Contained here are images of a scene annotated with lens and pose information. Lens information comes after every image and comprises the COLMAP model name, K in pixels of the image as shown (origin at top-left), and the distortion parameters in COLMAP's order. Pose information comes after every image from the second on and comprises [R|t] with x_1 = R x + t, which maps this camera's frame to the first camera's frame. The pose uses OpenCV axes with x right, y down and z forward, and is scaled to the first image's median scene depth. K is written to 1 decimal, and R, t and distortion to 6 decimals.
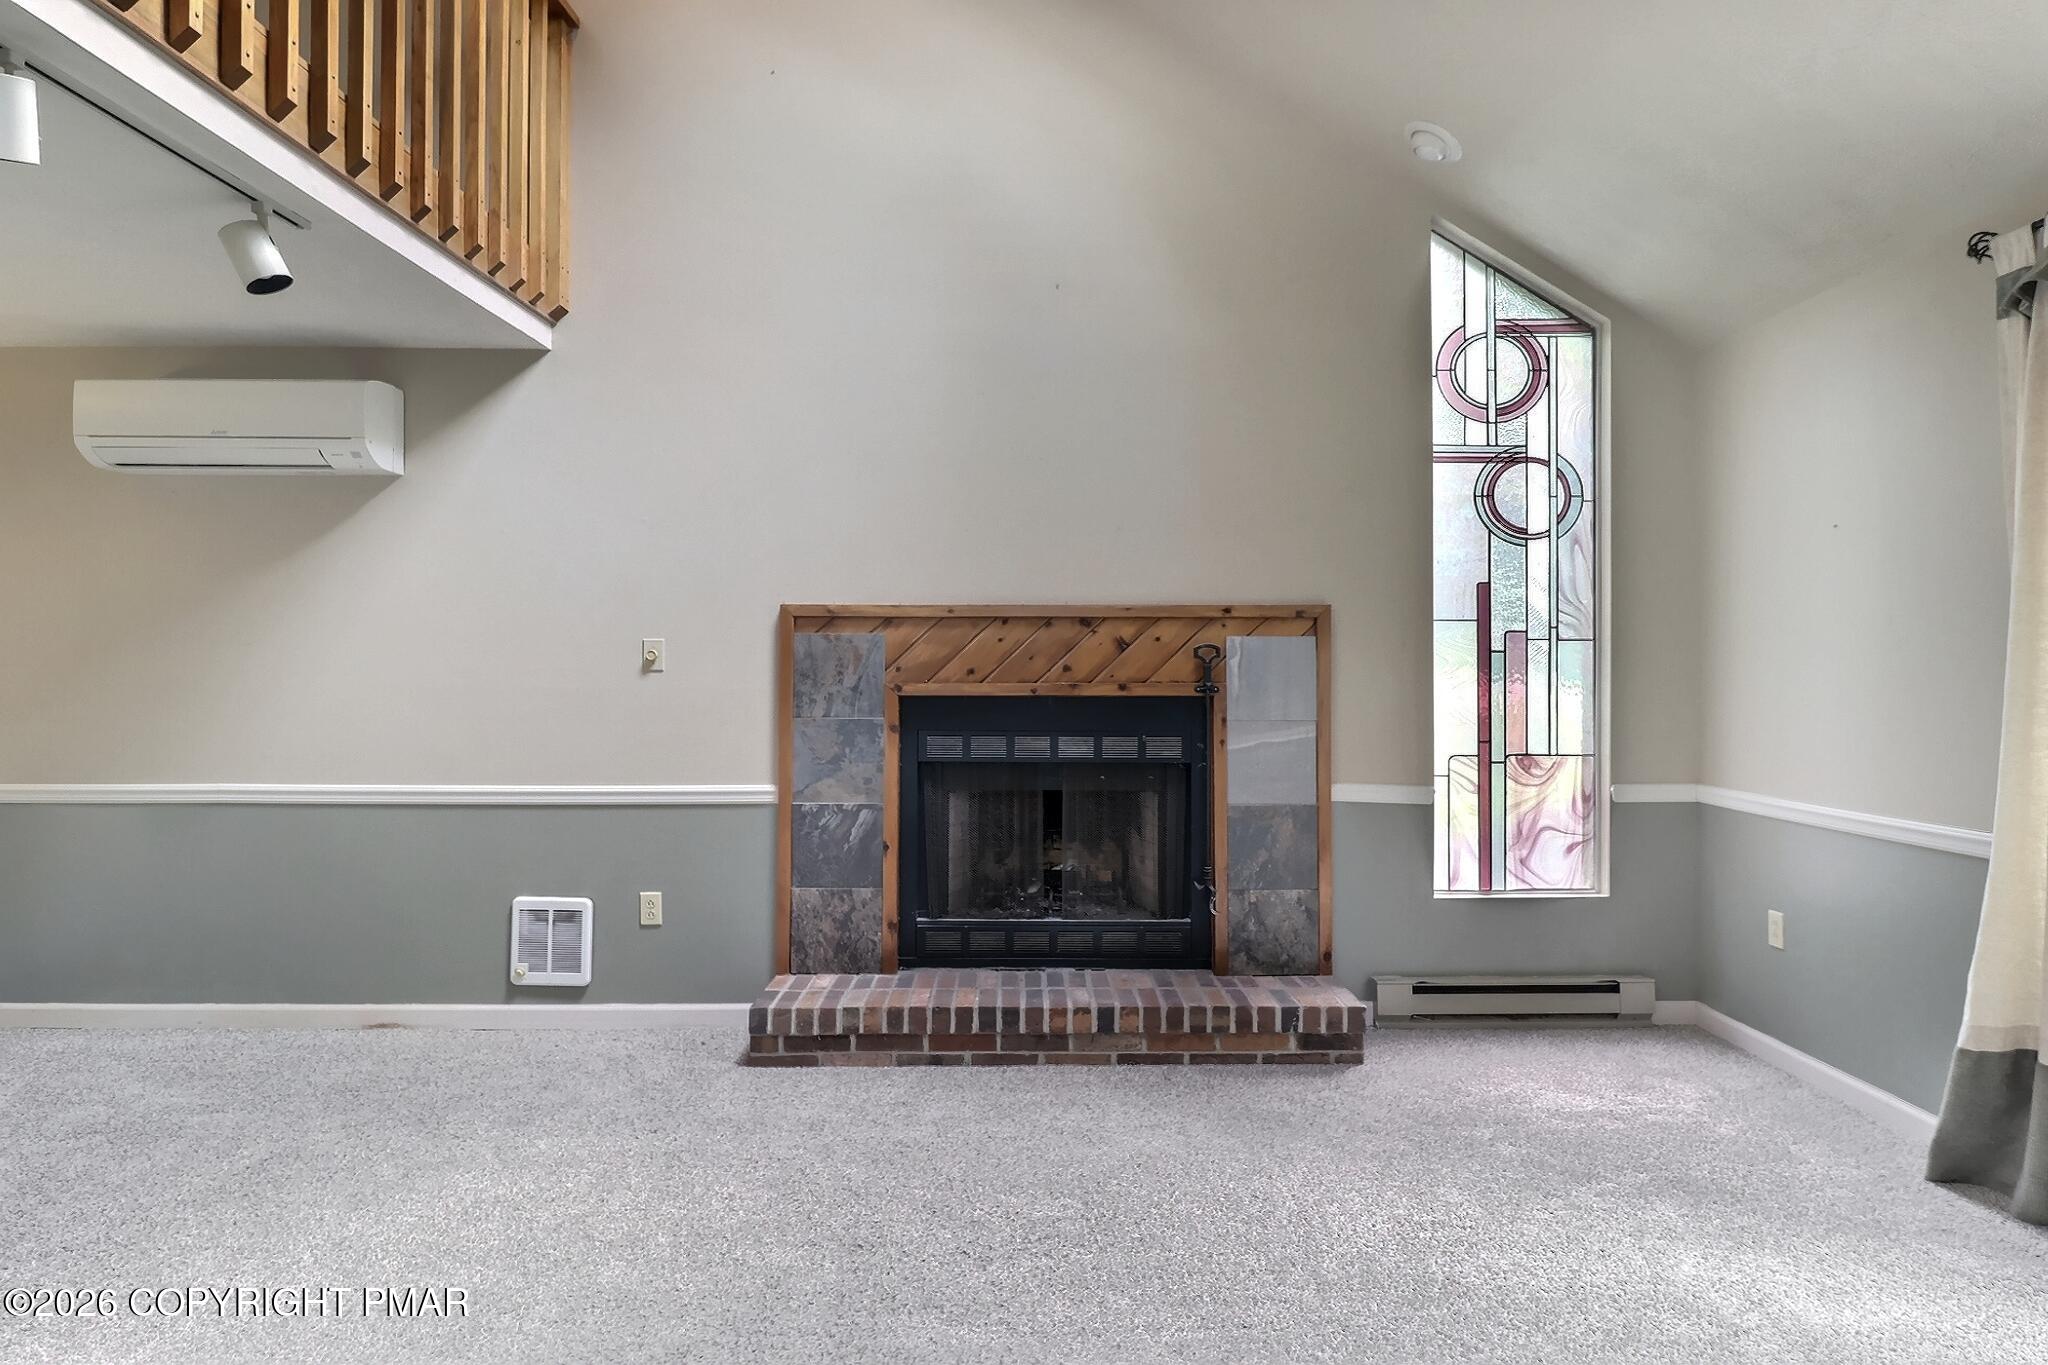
lens RADIAL K [[1301.1, 0, 1040.9], [0, 1301.1, 644.6], [0, 0, 1]] dist [0.028090, 0.005978]
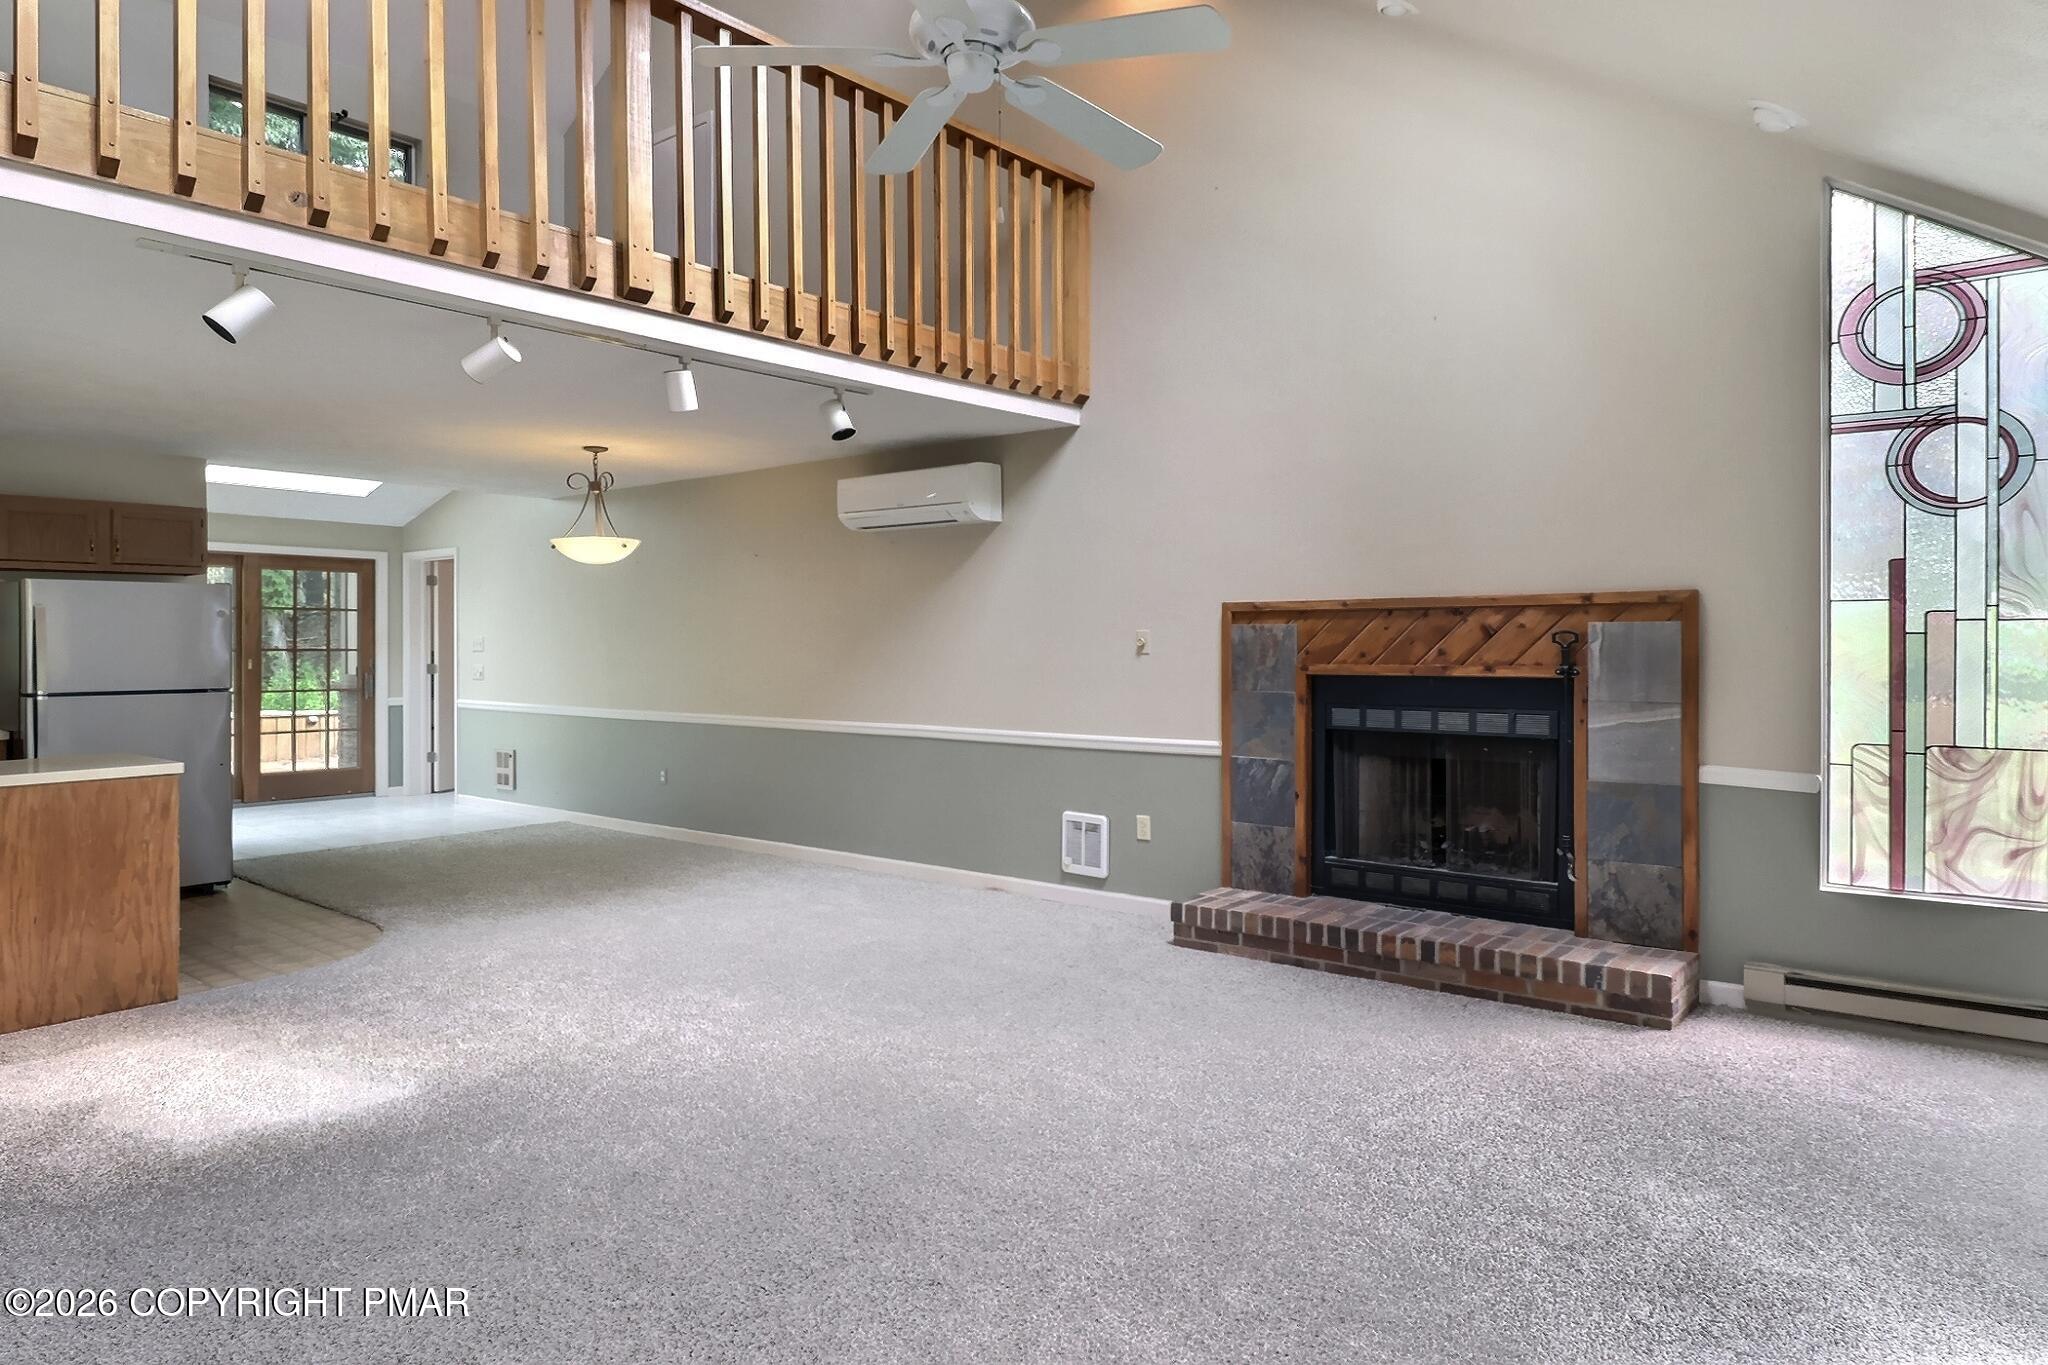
lens RADIAL K [[1301.1, 0, 1014.3], [0, 1301.1, 659.2], [0, 0, 1]] dist [0.028090, 0.005978]
pose [[0.766477, 0.003920, -0.642260, 0.471558], [0.017256, 0.999495, 0.026694, -0.012788], [0.642040, -0.031543, 0.766022, -0.123204]]
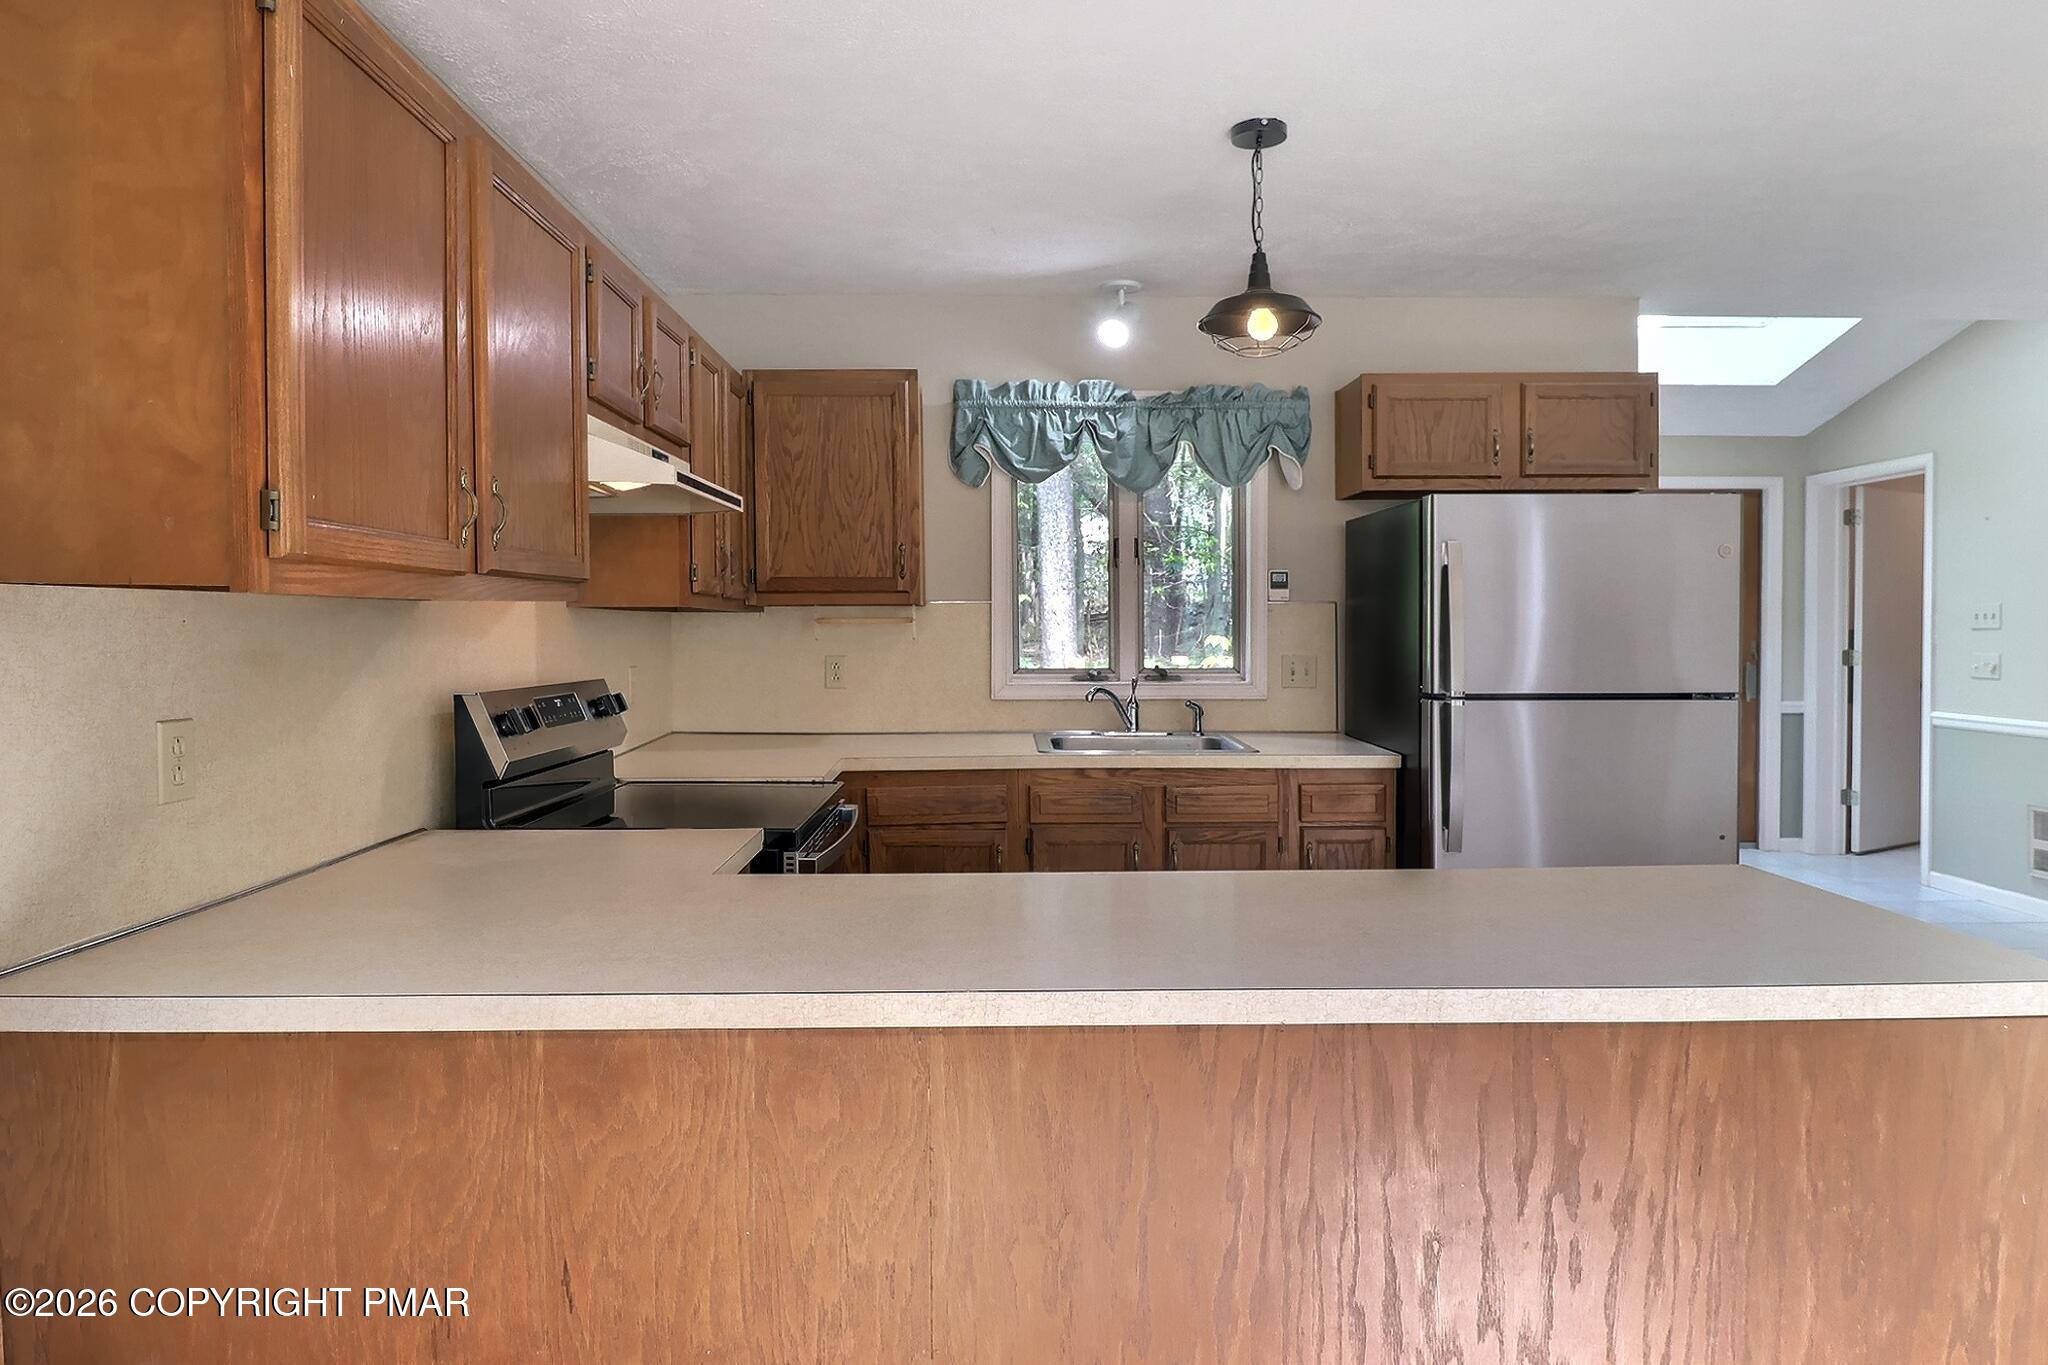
lens RADIAL K [[1301.1, 0, 1017.8], [0, 1301.1, 647.8], [0, 0, 1]] dist [0.028090, 0.005978]
pose [[0.051847, 0.012686, -0.998574, -0.461387], [0.020406, 0.999697, 0.013759, -0.000795], [0.998447, -0.021091, 0.051572, -0.011244]]
